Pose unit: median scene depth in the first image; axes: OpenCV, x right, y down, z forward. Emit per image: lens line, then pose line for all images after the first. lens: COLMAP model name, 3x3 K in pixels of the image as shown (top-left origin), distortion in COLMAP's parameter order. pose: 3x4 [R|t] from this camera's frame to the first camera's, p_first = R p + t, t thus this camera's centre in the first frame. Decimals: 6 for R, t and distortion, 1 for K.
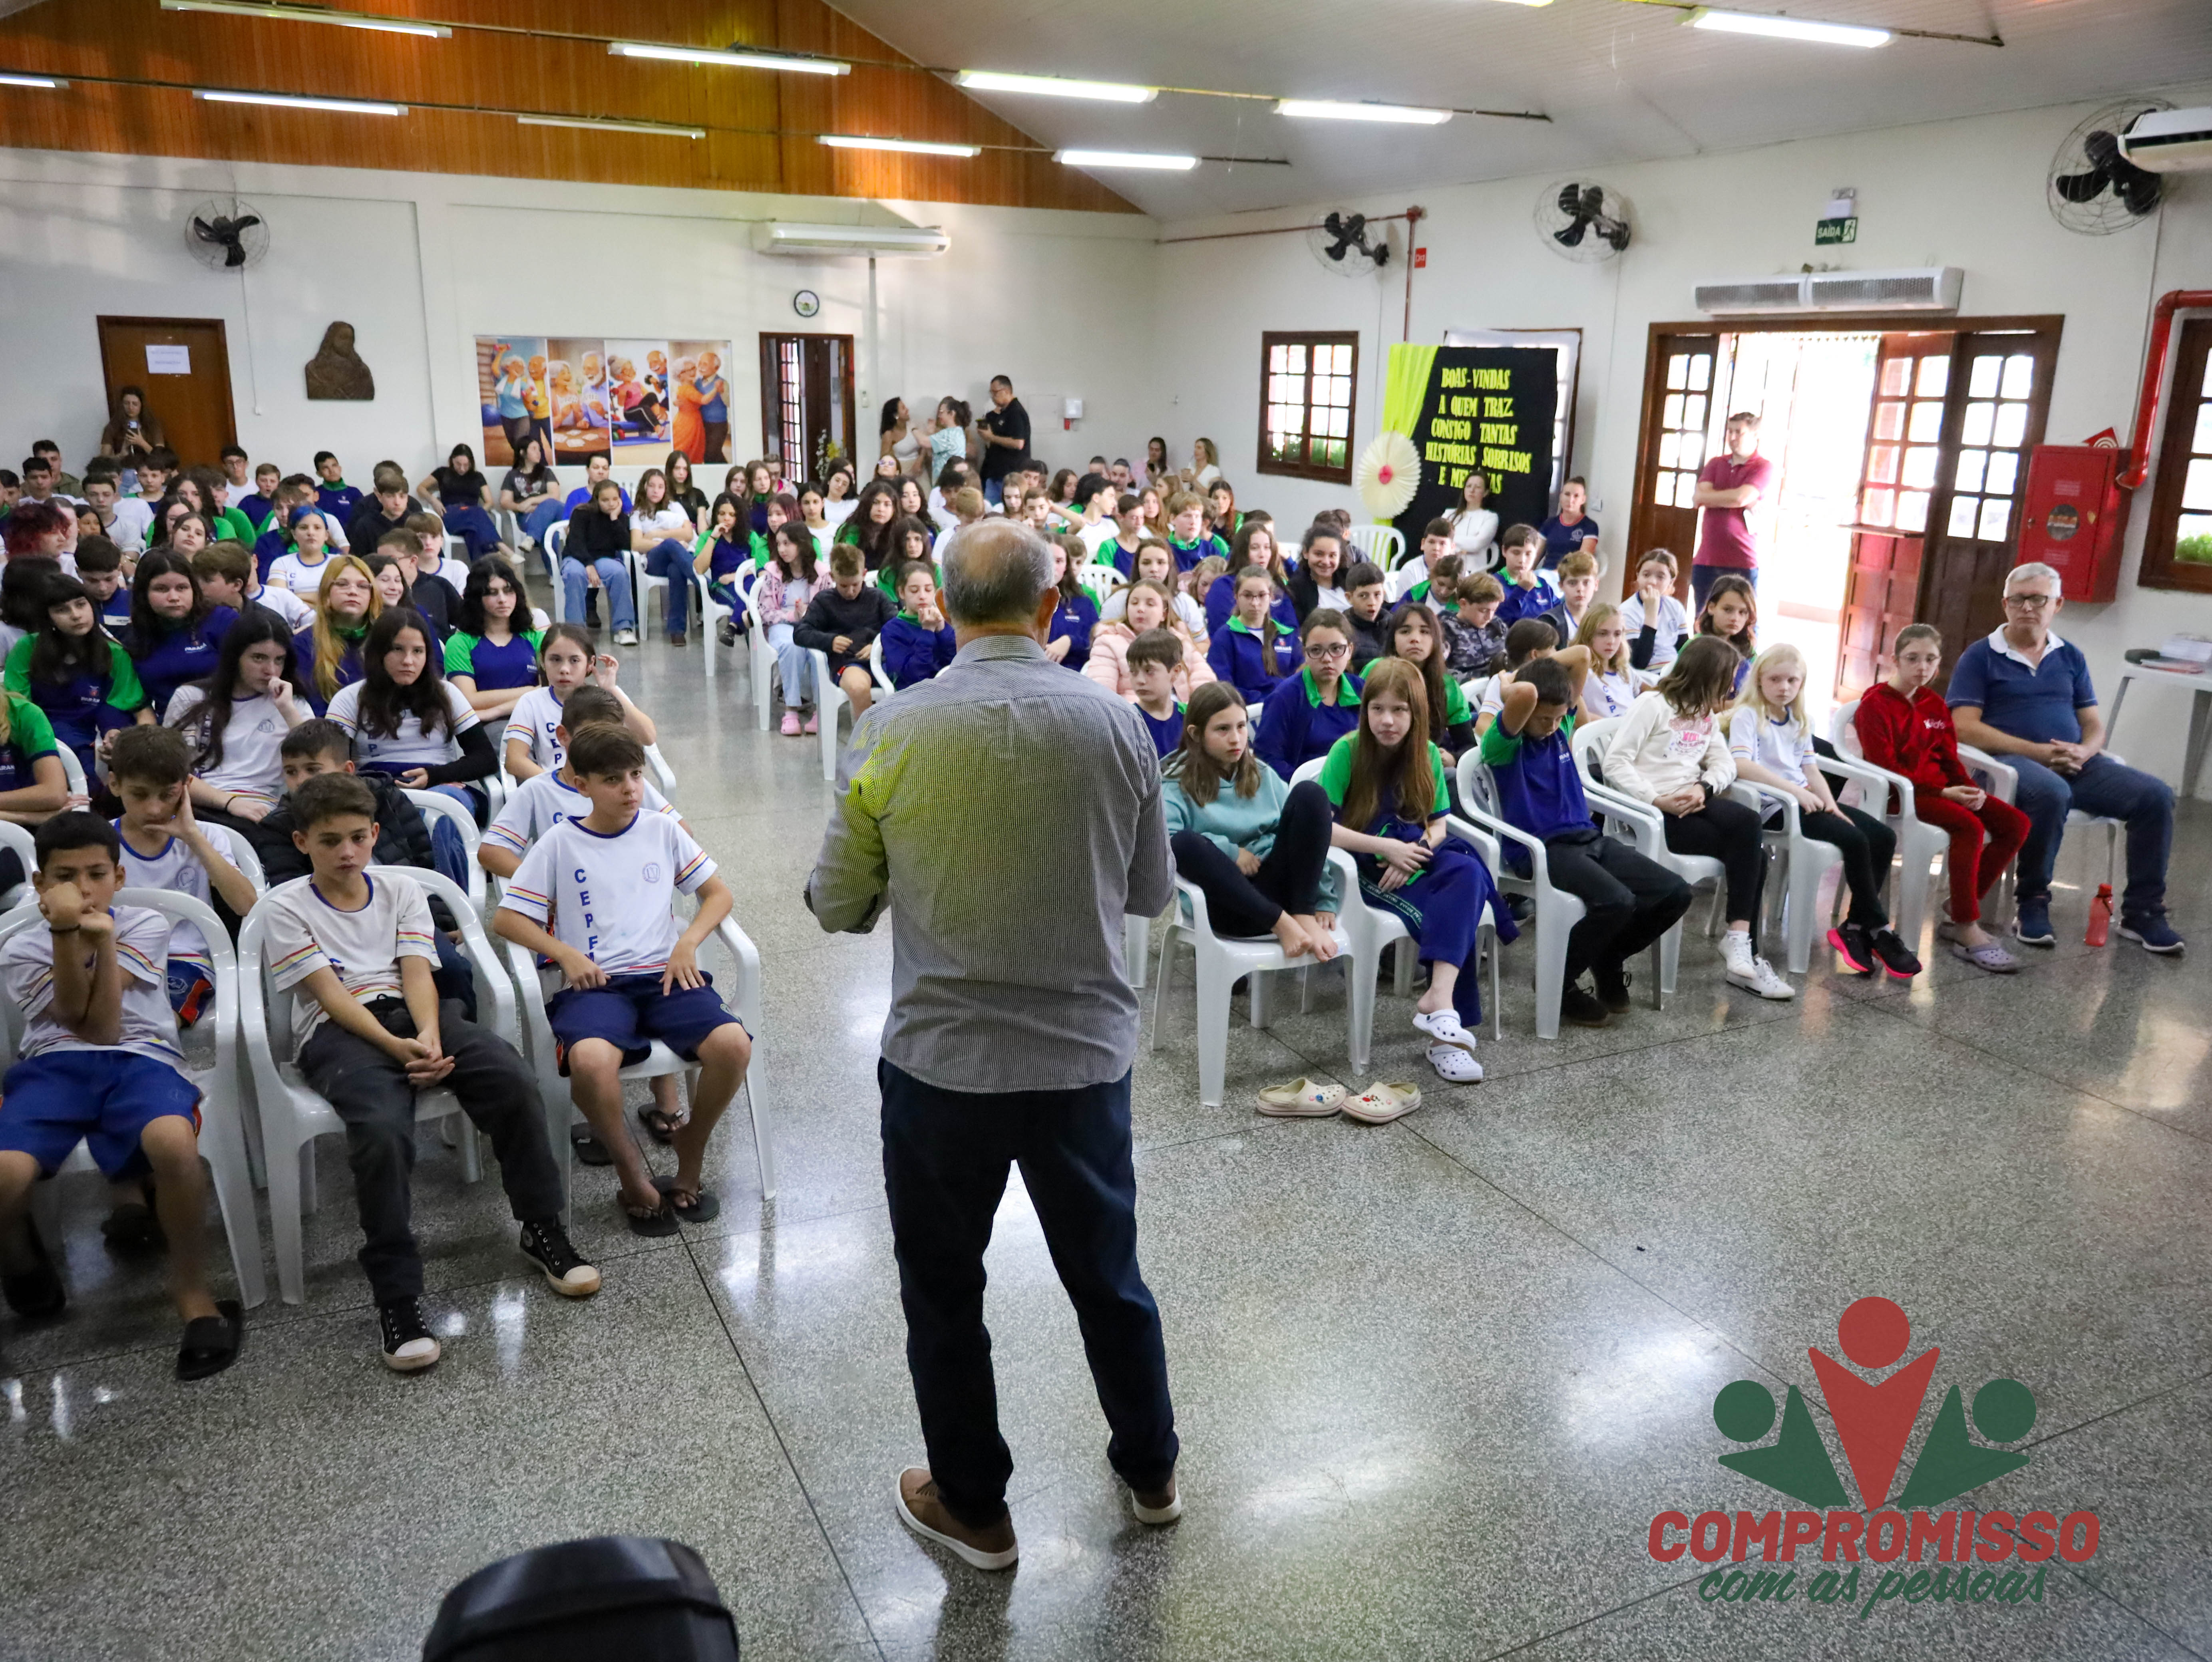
lens RADIAL K [[1692.9, 0, 1107.7], [0, 1692.9, 849.9], [0, 0, 1]] dist [-0.019499, 0.015638]
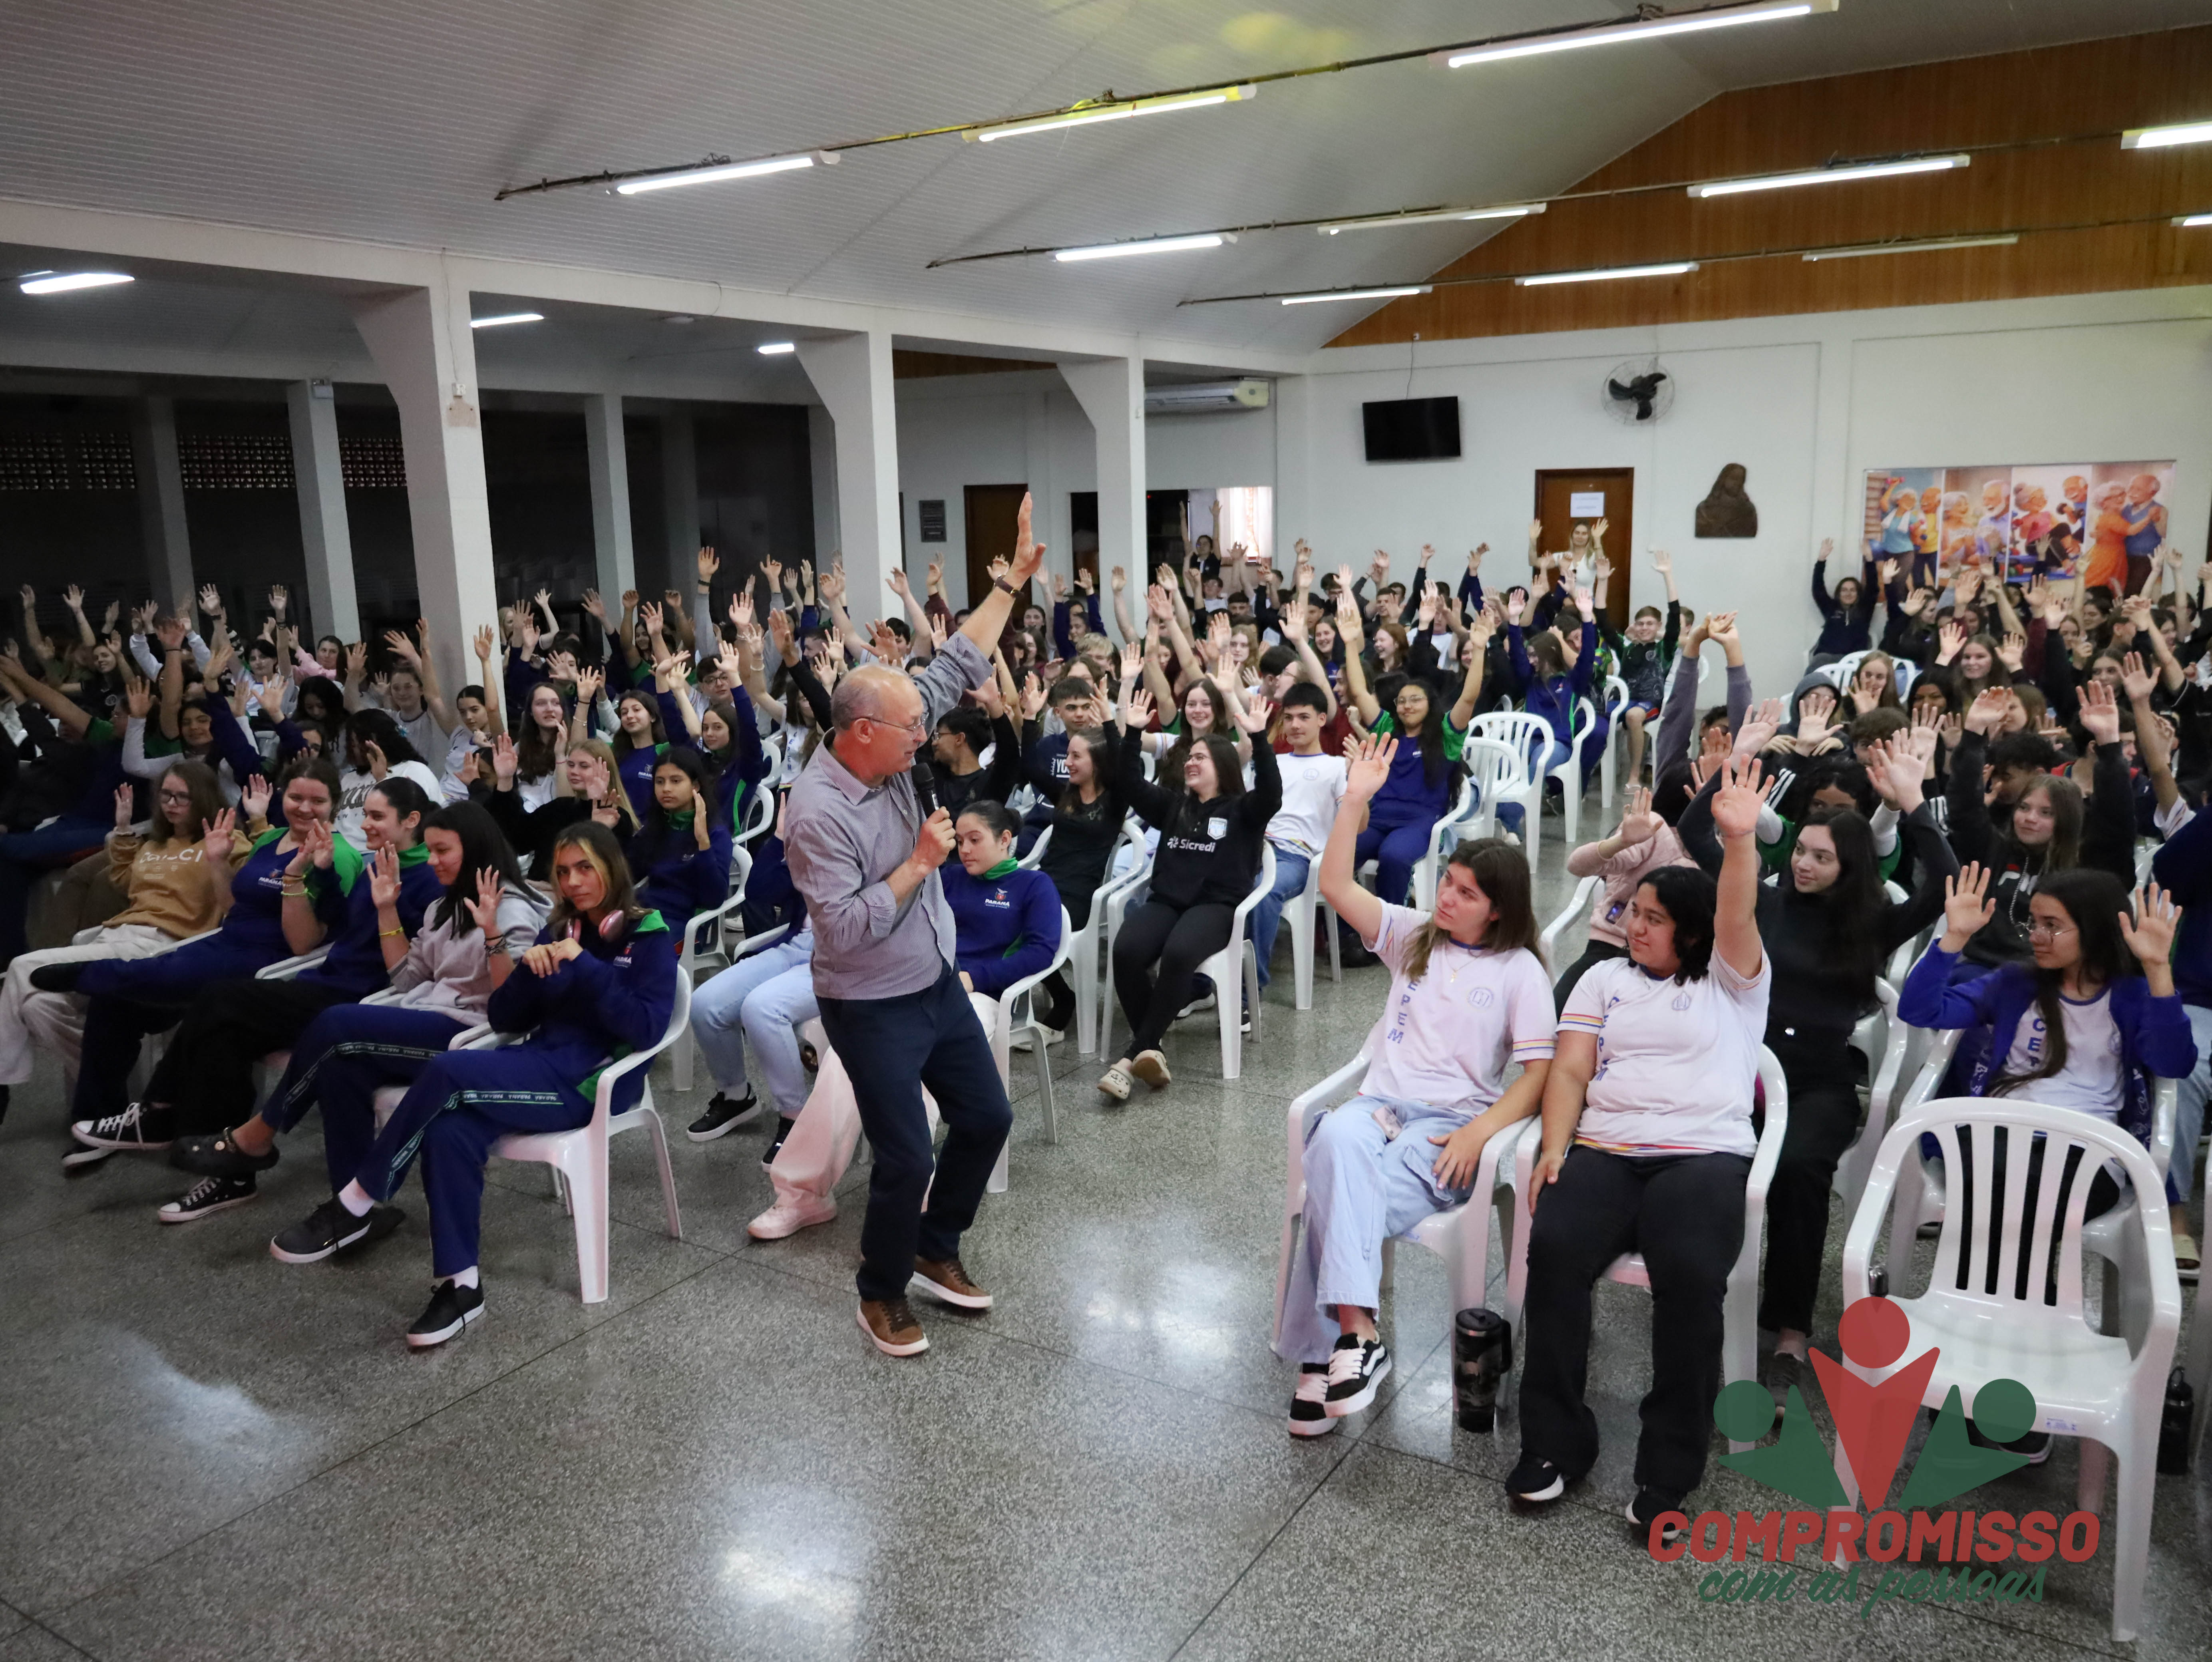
lens RADIAL K [[1692.9, 0, 1116.4], [0, 1692.9, 831.8], [0, 0, 1]] dist [-0.019499, 0.015638]
pose [[0.549006, 0.127048, -0.826106, 0.267425], [-0.193566, 0.980836, 0.022206, -0.046199], [0.813096, 0.147715, 0.563077, 0.159555]]
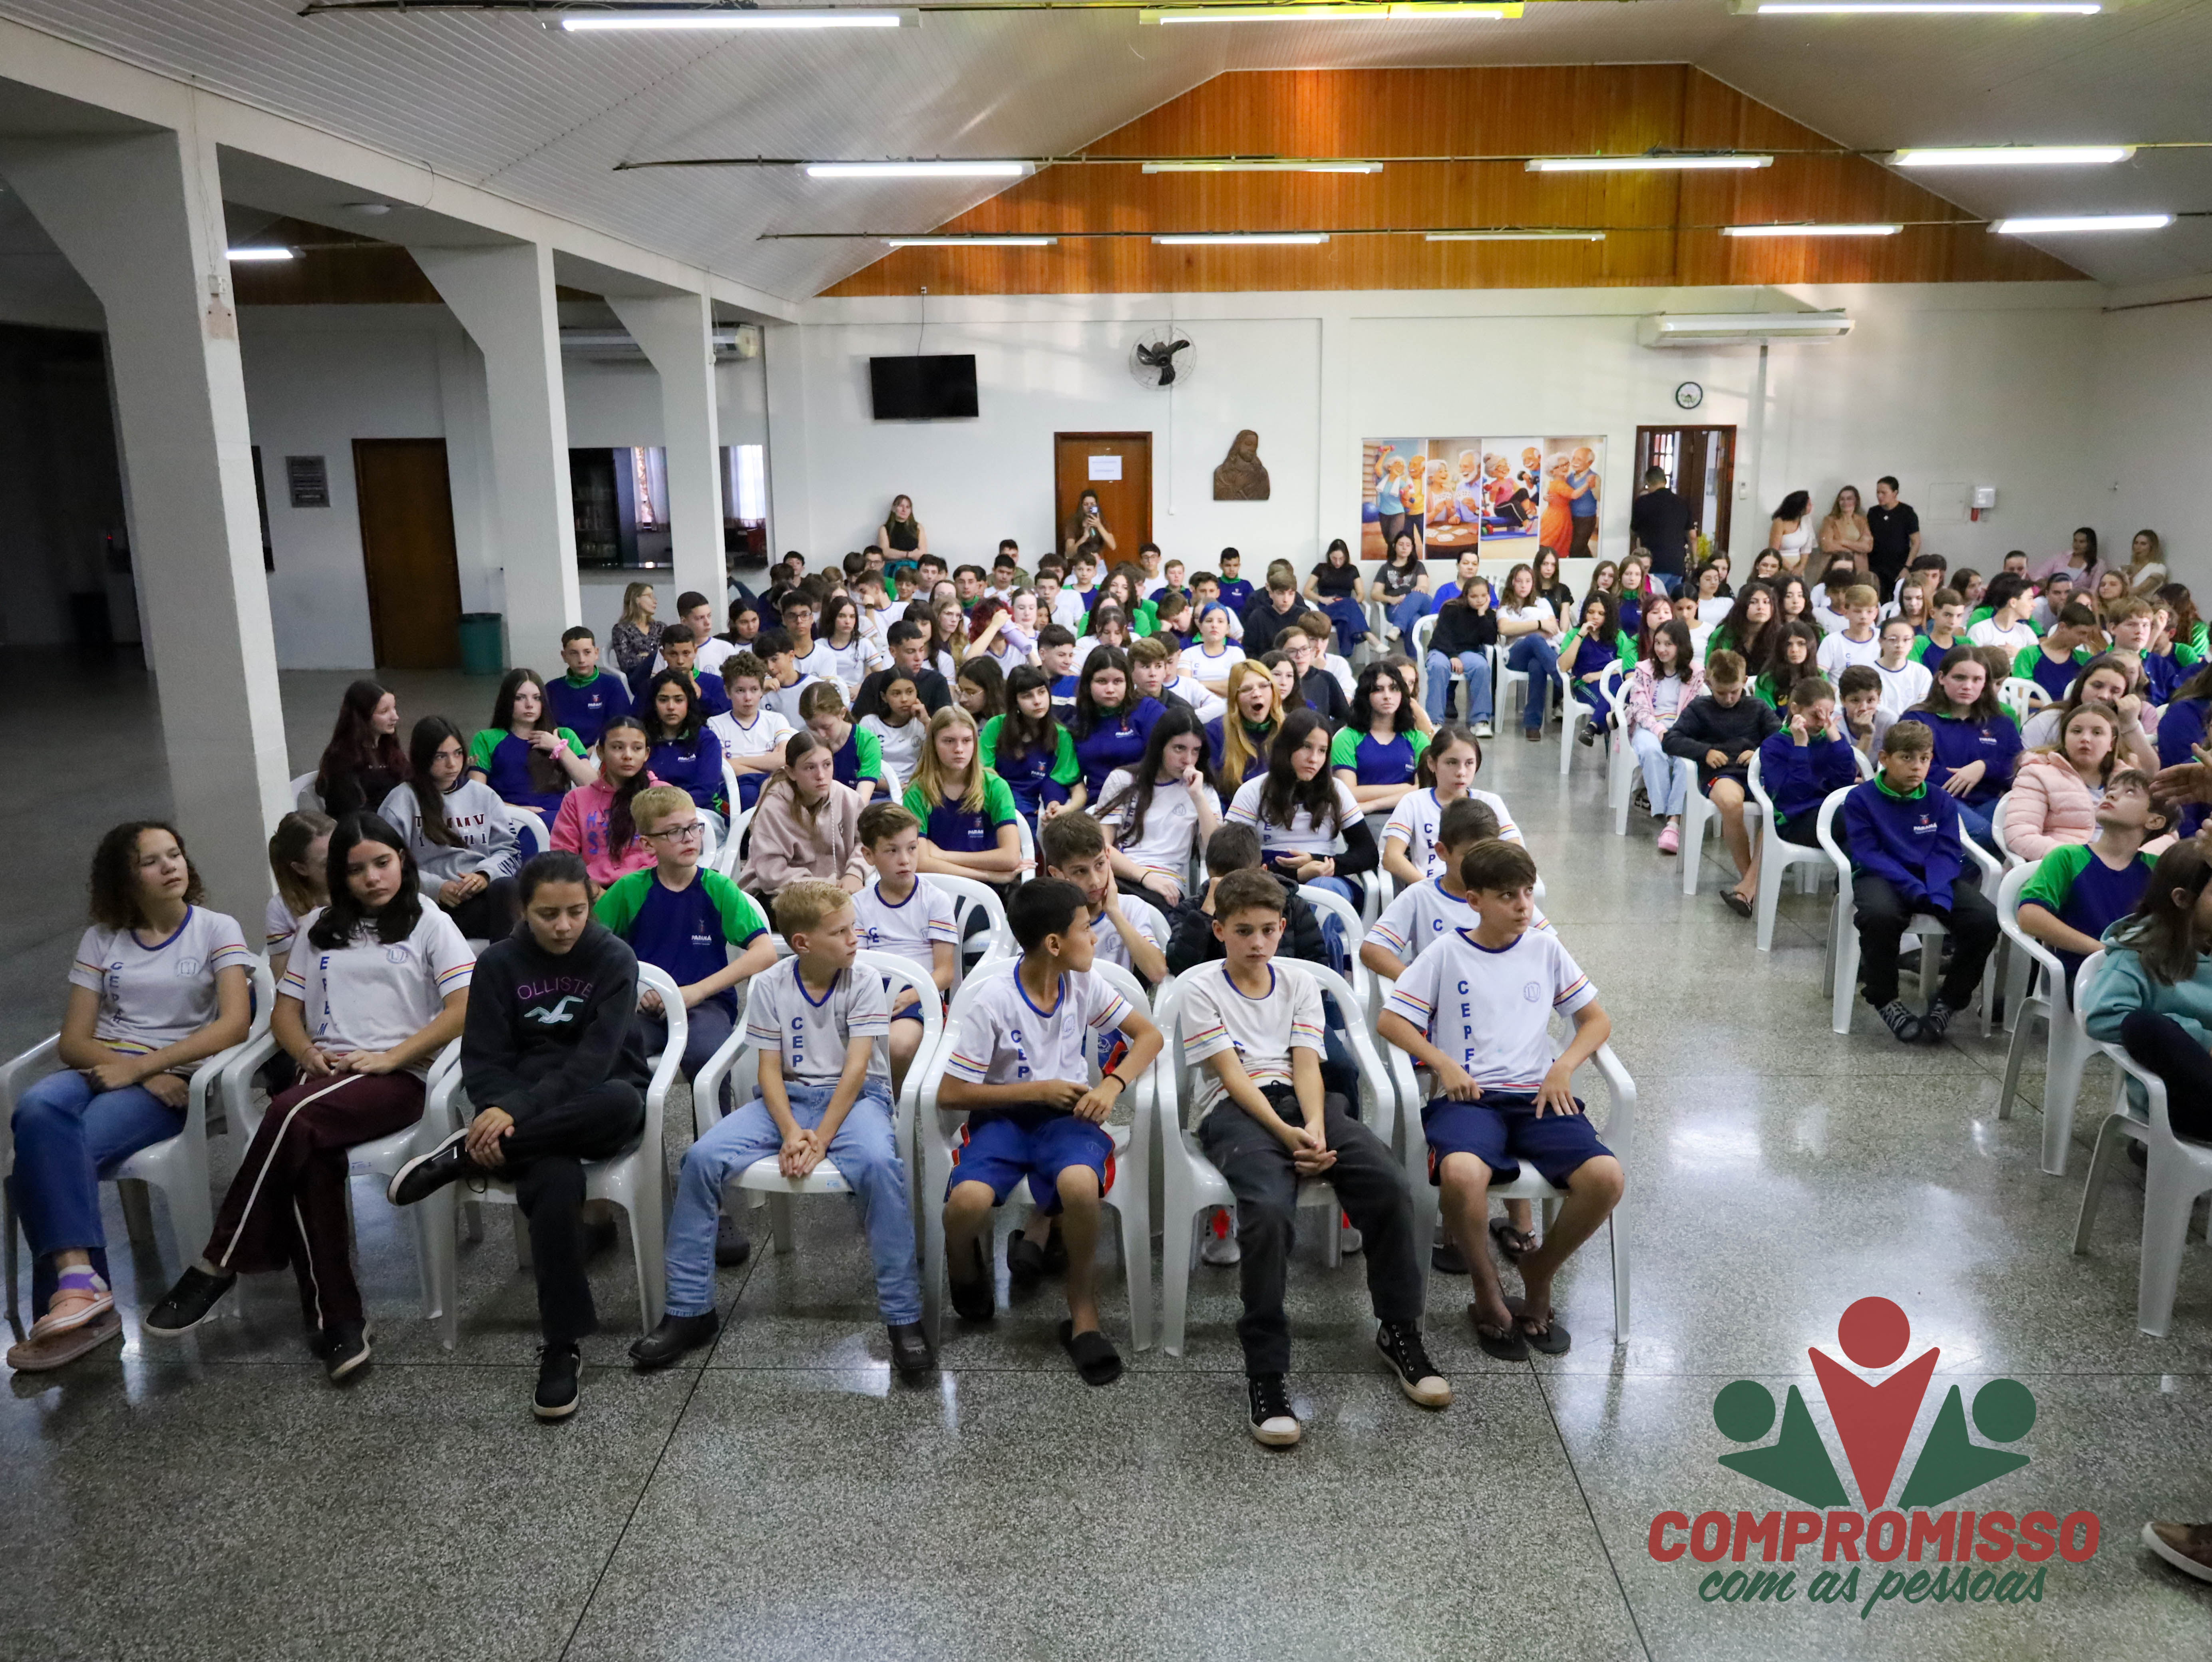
lens RADIAL K [[1692.9, 0, 1109.0], [0, 1692.9, 846.3], [0, 0, 1]] dist [-0.019499, 0.015638]
pose [[0.886632, 0.076910, -0.456036, -0.013981], [-0.099611, 0.994689, -0.025913, -0.007057], [0.451621, 0.068401, 0.889584, -0.002931]]
